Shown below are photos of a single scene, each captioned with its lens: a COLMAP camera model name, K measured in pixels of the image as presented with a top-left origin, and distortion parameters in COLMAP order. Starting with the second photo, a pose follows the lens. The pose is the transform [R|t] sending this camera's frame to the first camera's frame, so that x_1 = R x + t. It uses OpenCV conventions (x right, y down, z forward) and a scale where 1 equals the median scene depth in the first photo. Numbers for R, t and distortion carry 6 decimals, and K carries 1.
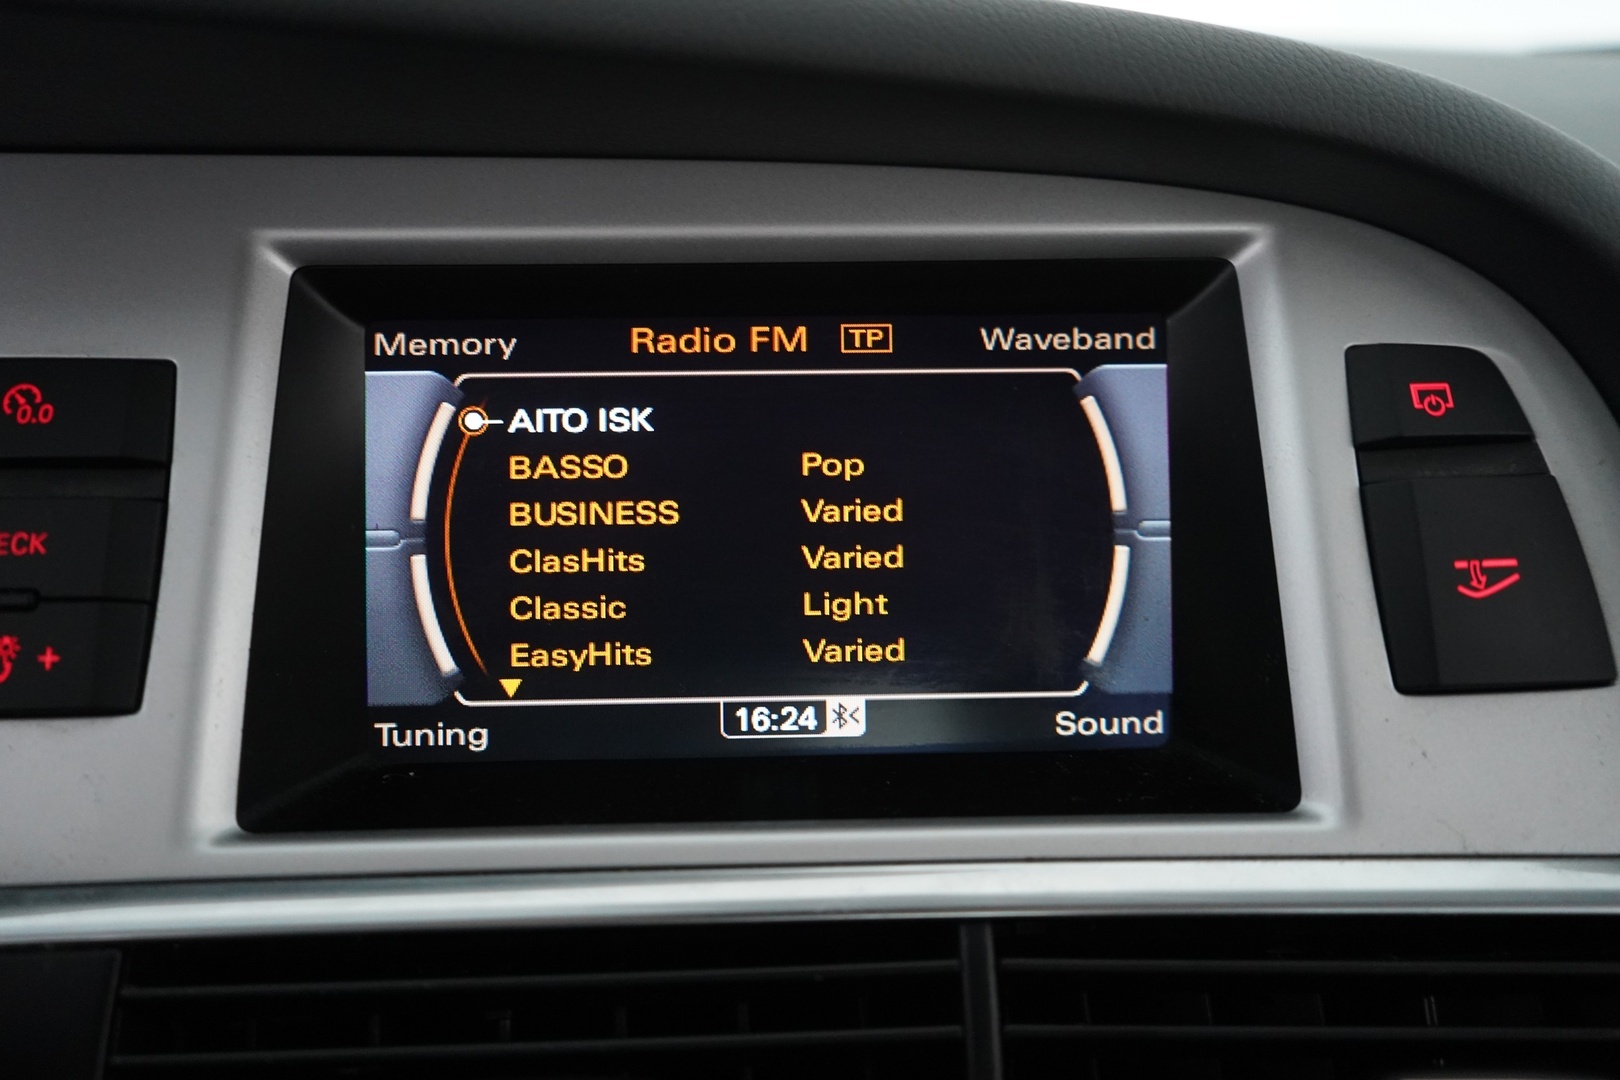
lens RADIAL K [[1312.1, 0, 810.3], [0, 1312.1, 531.8], [0, 0, 1]] dist [-0.009936, 0.007287]
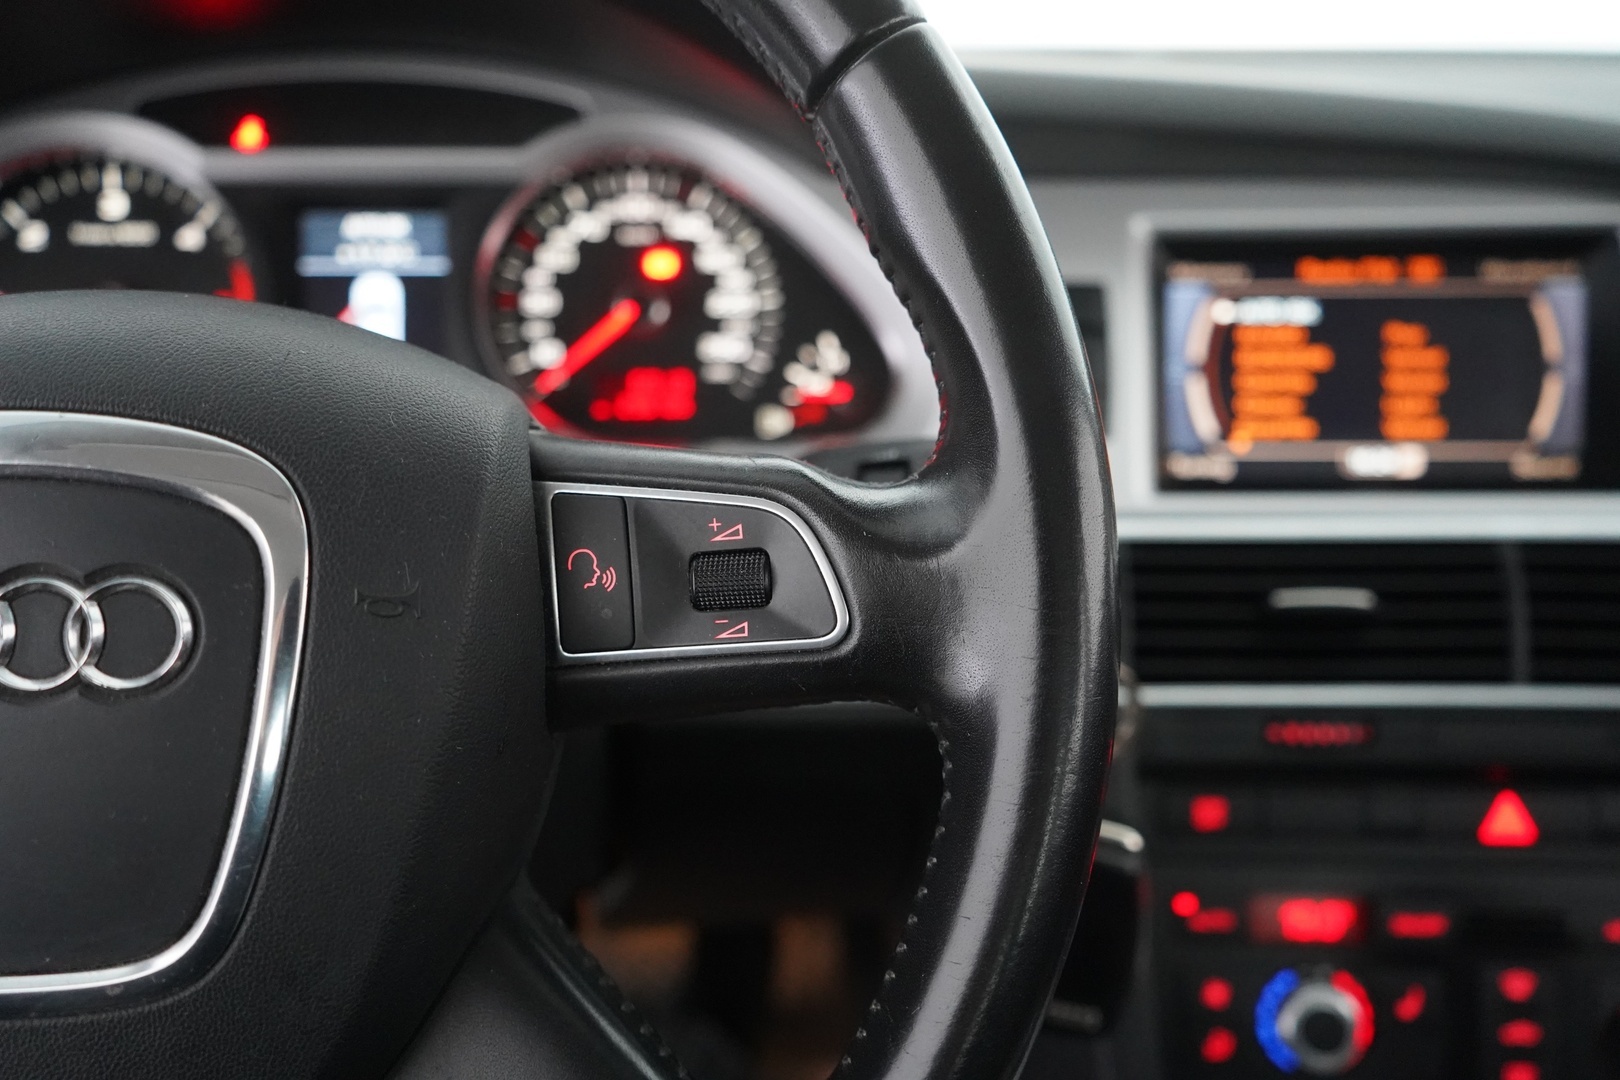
lens RADIAL K [[1312.1, 0, 810.3], [0, 1312.1, 531.8], [0, 0, 1]] dist [-0.009936, 0.007287]
pose [[0.995615, 0.016803, -0.092024, -0.699991], [-0.012570, 0.998845, 0.046377, 0.168434], [0.092697, -0.045017, 0.994676, -1.086580]]
